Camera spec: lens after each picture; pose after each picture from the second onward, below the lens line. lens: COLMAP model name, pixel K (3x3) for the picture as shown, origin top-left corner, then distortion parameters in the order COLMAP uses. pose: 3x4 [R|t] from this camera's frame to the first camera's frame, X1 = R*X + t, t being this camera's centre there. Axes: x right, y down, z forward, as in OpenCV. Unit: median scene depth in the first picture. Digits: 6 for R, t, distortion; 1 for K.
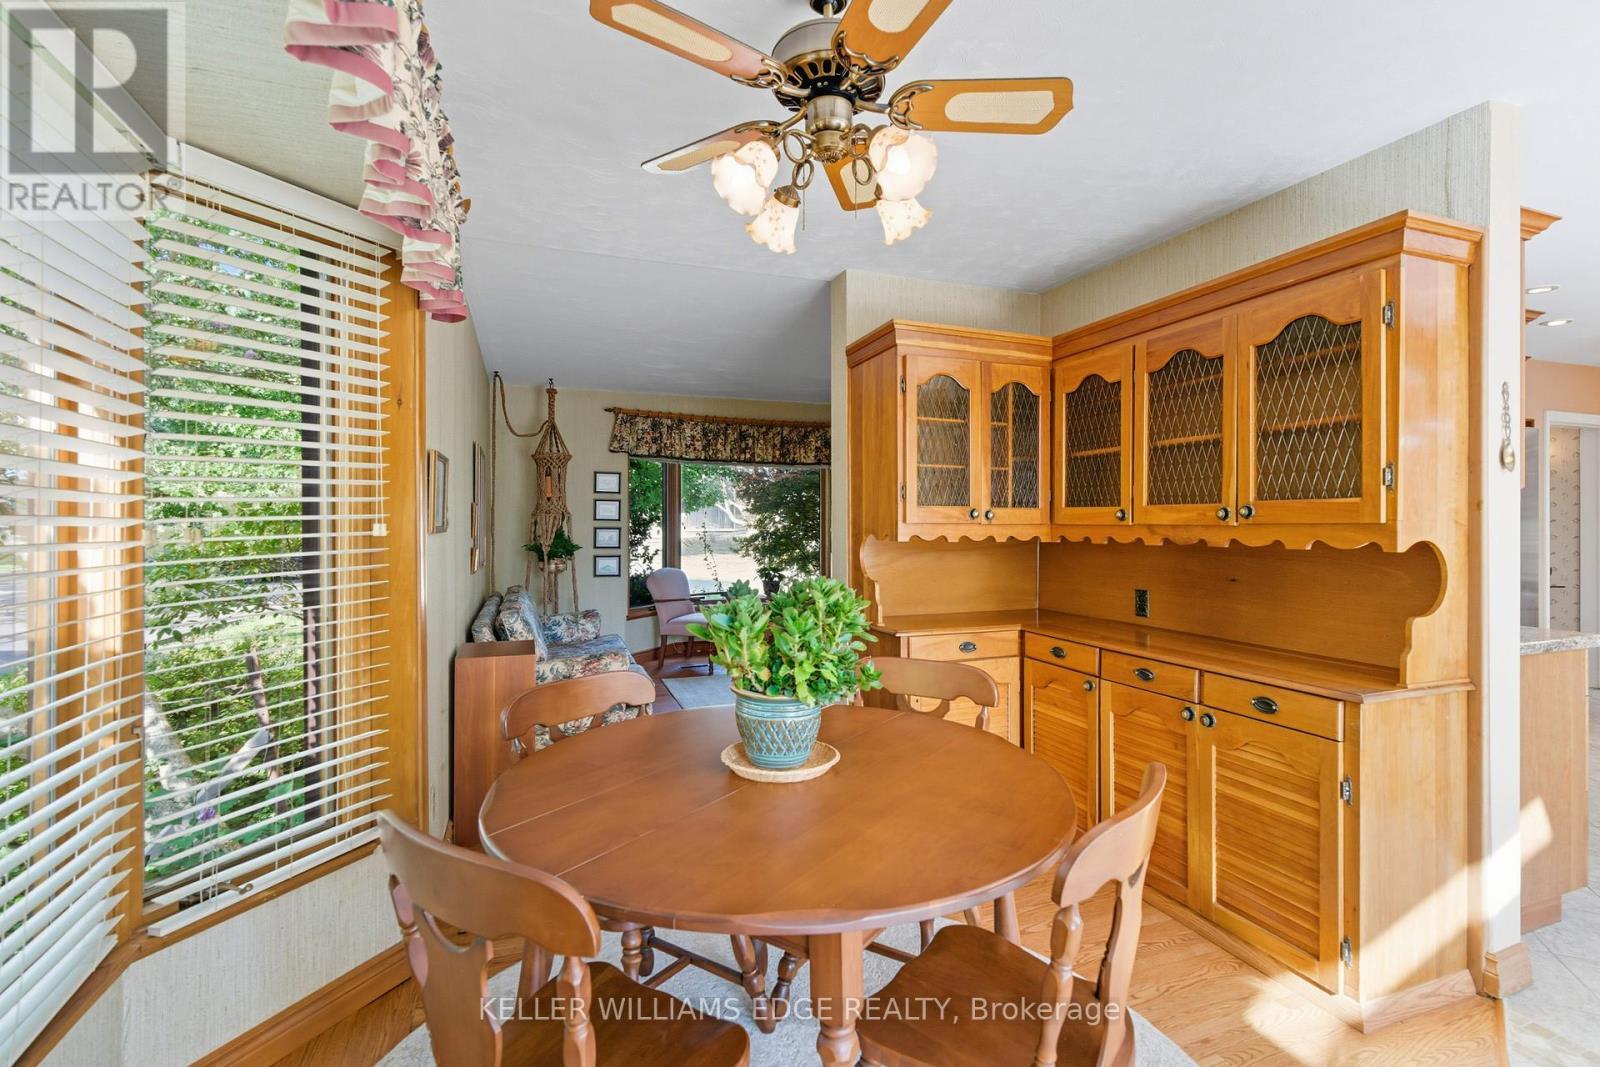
lens RADIAL K [[724.1, 0, 793.7], [0, 724.1, 527.5], [0, 0, 1]] dist [0.000414, 0.000785]
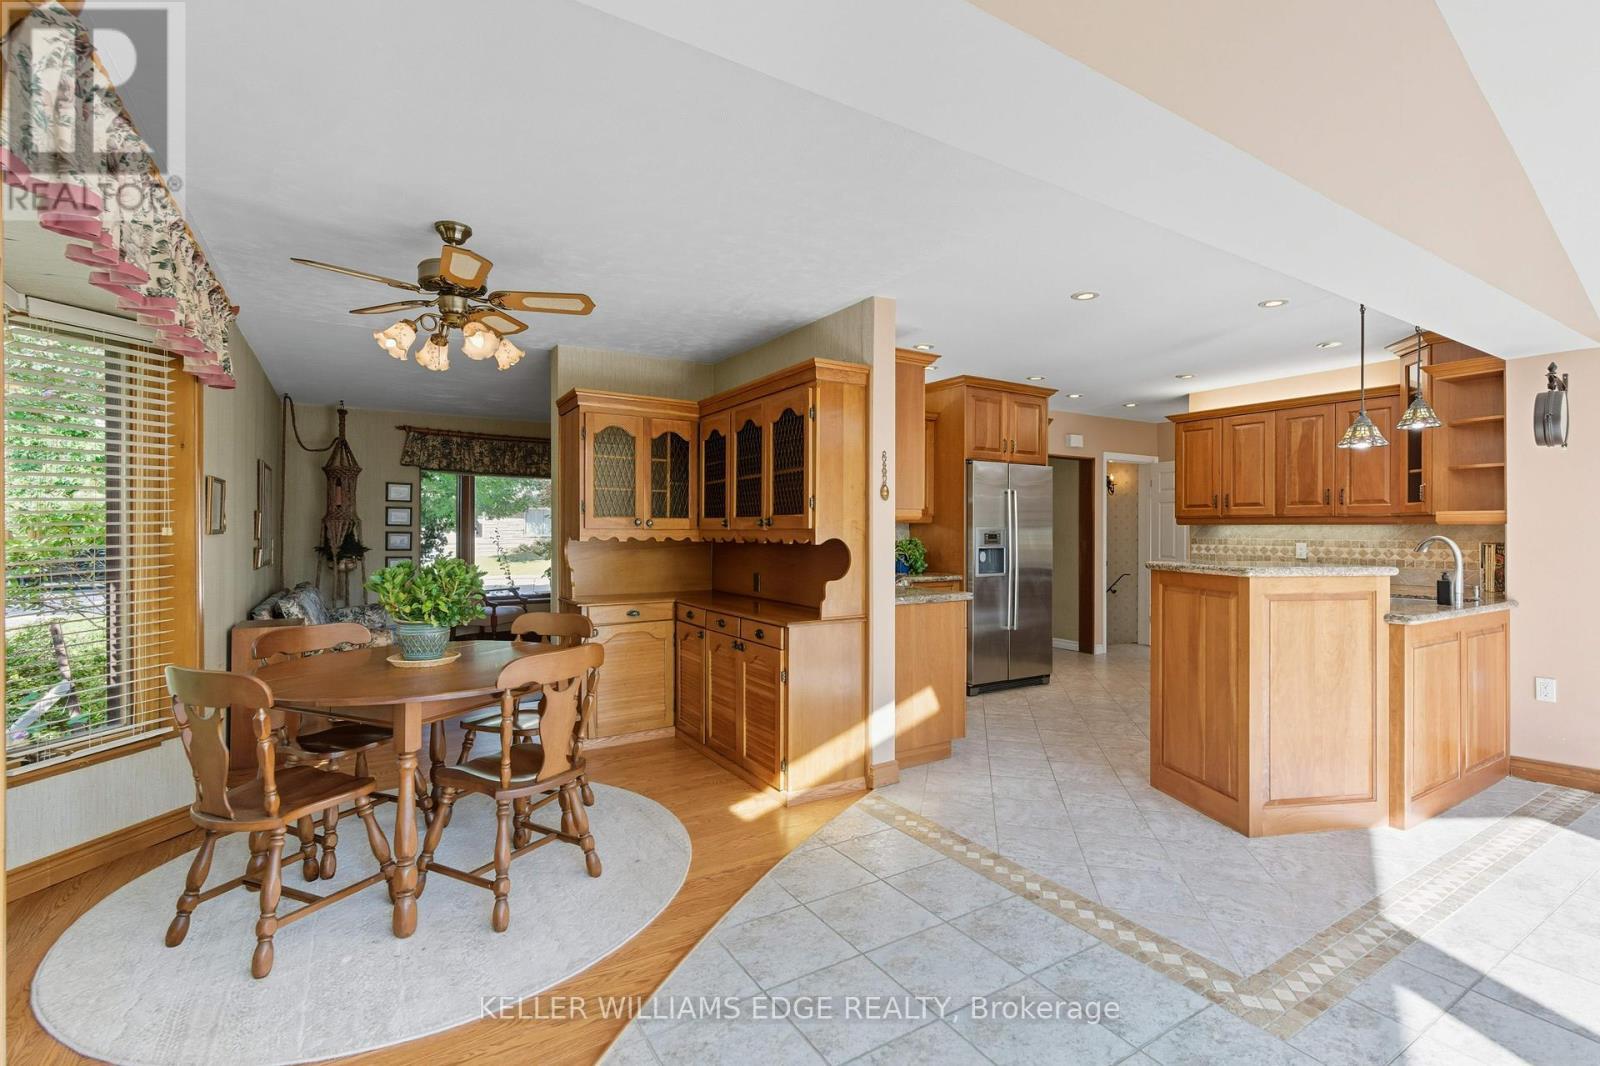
lens RADIAL K [[724.1, 0, 802.3], [0, 724.1, 533.3], [0, 0, 1]] dist [0.000414, 0.000785]
pose [[0.979861, 0.001679, 0.199671, 0.283994], [-0.001599, 0.999999, -0.000561, 0.003791], [-0.199672, 0.000230, 0.979863, -0.497533]]
